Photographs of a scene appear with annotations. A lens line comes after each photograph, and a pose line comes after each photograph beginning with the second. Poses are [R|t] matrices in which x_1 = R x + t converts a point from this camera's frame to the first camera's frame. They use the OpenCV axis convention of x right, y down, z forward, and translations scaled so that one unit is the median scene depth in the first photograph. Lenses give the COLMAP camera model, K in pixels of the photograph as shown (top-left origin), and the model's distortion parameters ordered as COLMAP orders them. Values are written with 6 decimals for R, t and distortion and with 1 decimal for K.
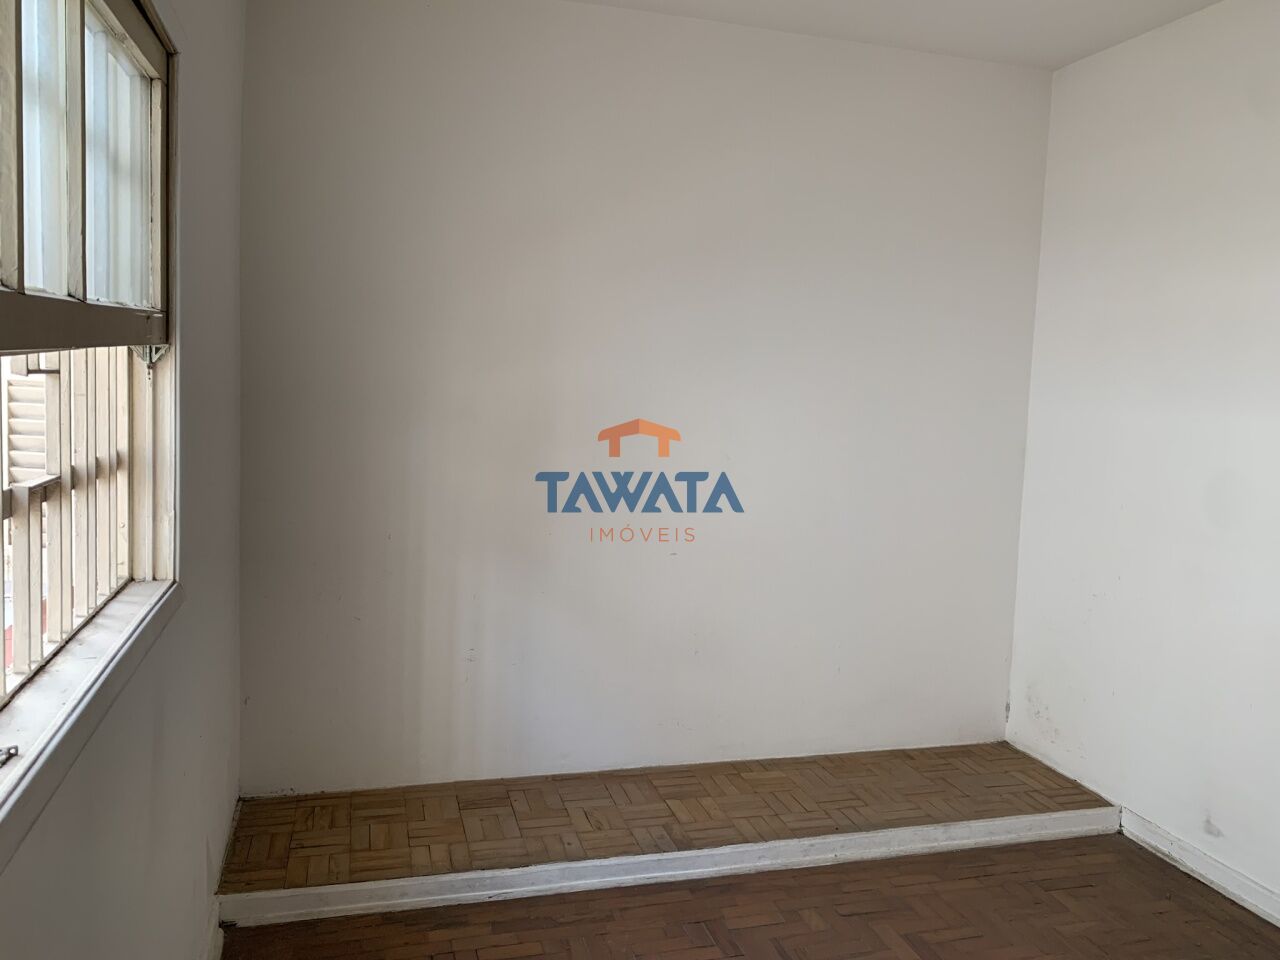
lens RADIAL K [[970.6, 0, 642.9], [0, 970.6, 479.8], [0, 0, 1]] dist [0.033292, -0.033860]
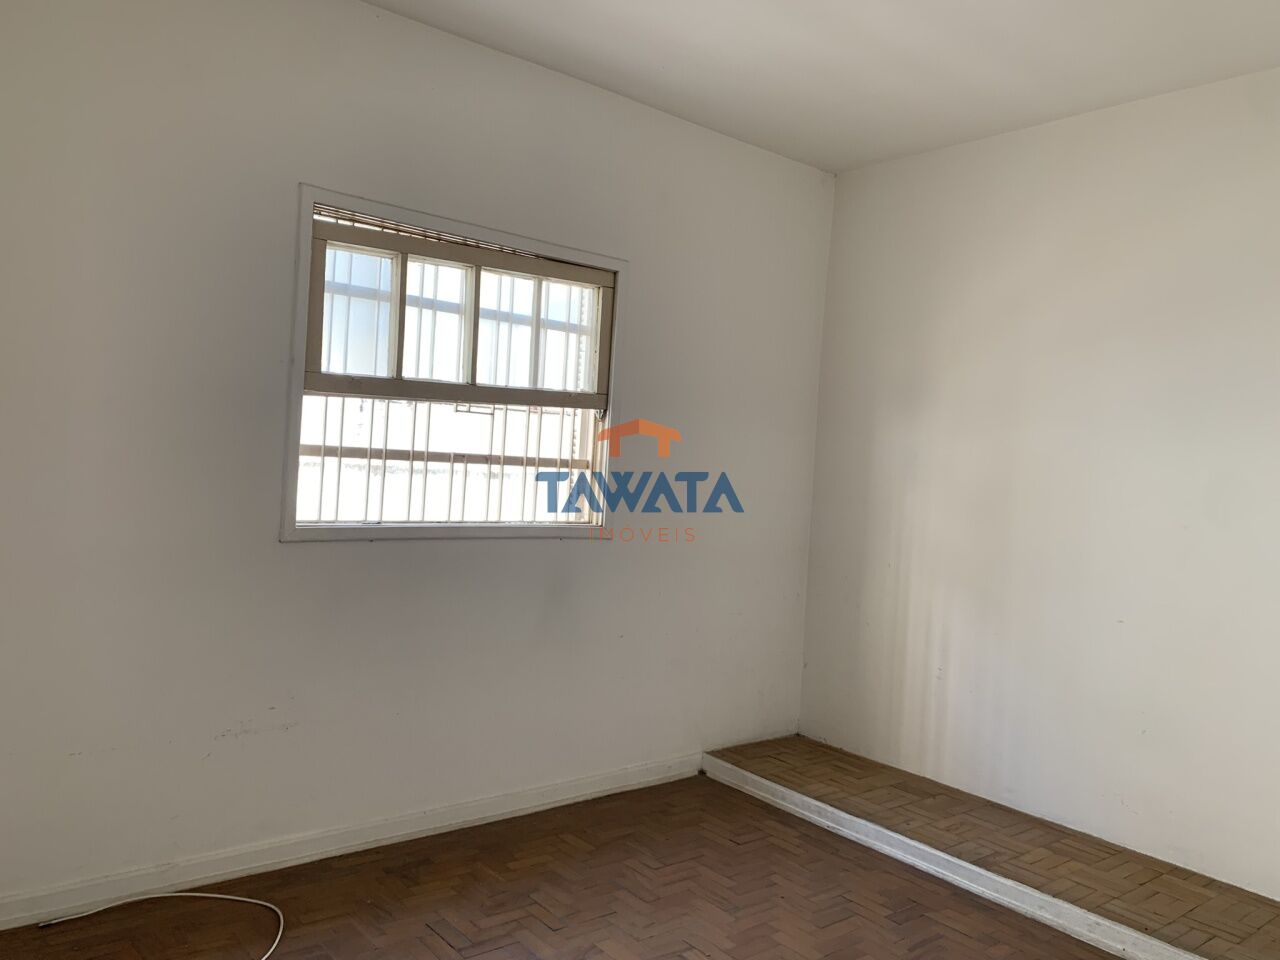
lens RADIAL K [[970.6, 0, 647.2], [0, 970.6, 481.6], [0, 0, 1]] dist [0.033292, -0.033860]
pose [[0.412102, 0.015502, -0.911006, 0.853093], [-0.138250, 0.989342, -0.045703, 0.055398], [0.900588, 0.144780, 0.409853, 0.157820]]
